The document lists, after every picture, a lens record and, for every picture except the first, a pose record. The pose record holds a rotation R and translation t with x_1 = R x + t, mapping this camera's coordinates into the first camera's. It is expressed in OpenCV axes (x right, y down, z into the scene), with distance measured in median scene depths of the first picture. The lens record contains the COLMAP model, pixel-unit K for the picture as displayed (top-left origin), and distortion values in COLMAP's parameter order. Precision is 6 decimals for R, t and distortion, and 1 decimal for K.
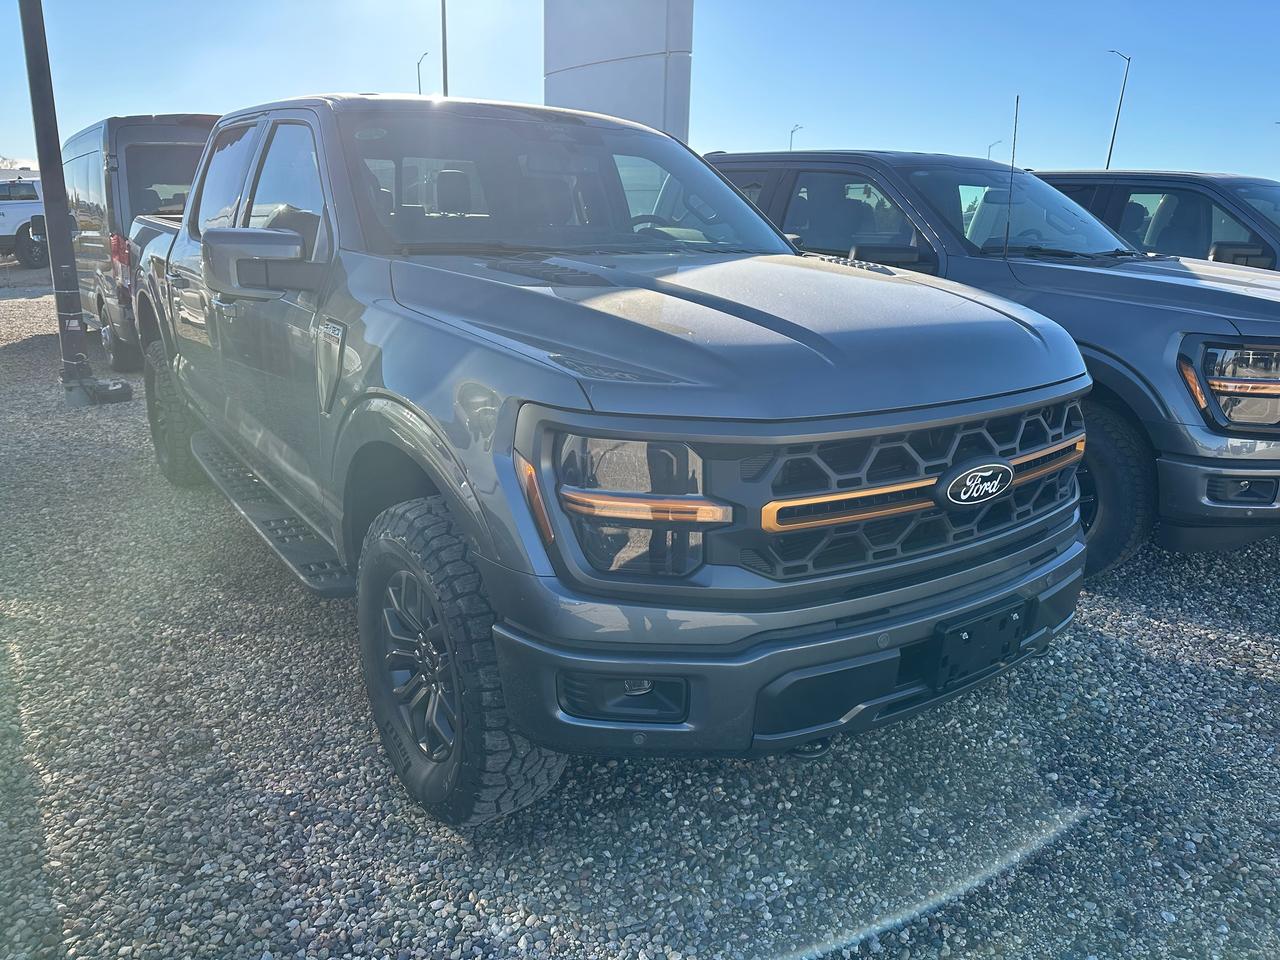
lens RADIAL K [[881.7, 0, 642.5], [0, 881.7, 423.2], [0, 0, 1]] dist [0.089640, -0.144555]
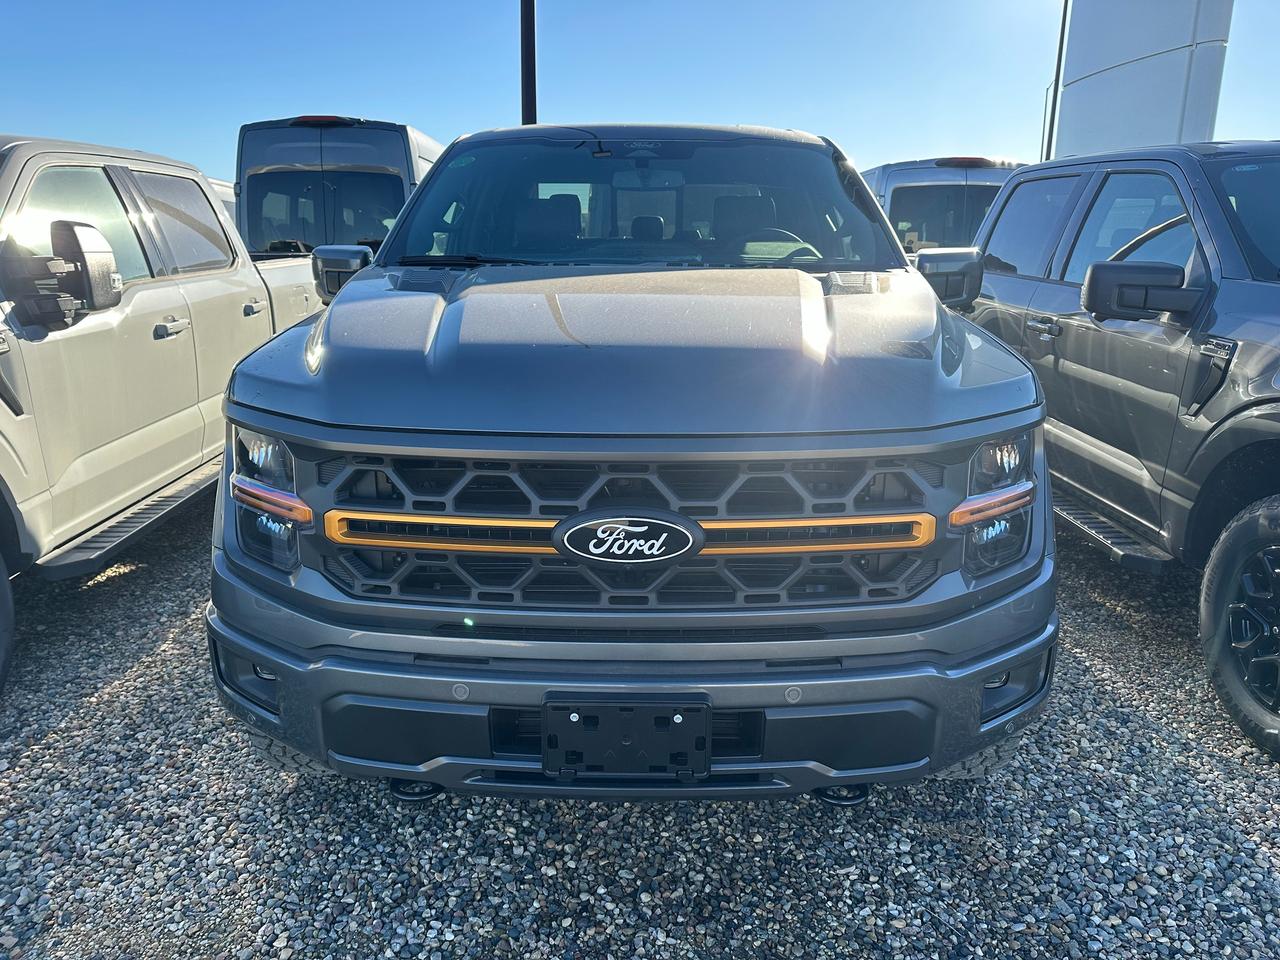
lens RADIAL K [[881.7, 0, 642.5], [0, 881.7, 423.2], [0, 0, 1]] dist [0.089640, -0.144555]
pose [[0.815754, 0.100418, -0.569615, 0.853179], [-0.118727, 0.992914, 0.005011, -0.044169], [0.566082, 0.063541, 0.821896, 0.342479]]
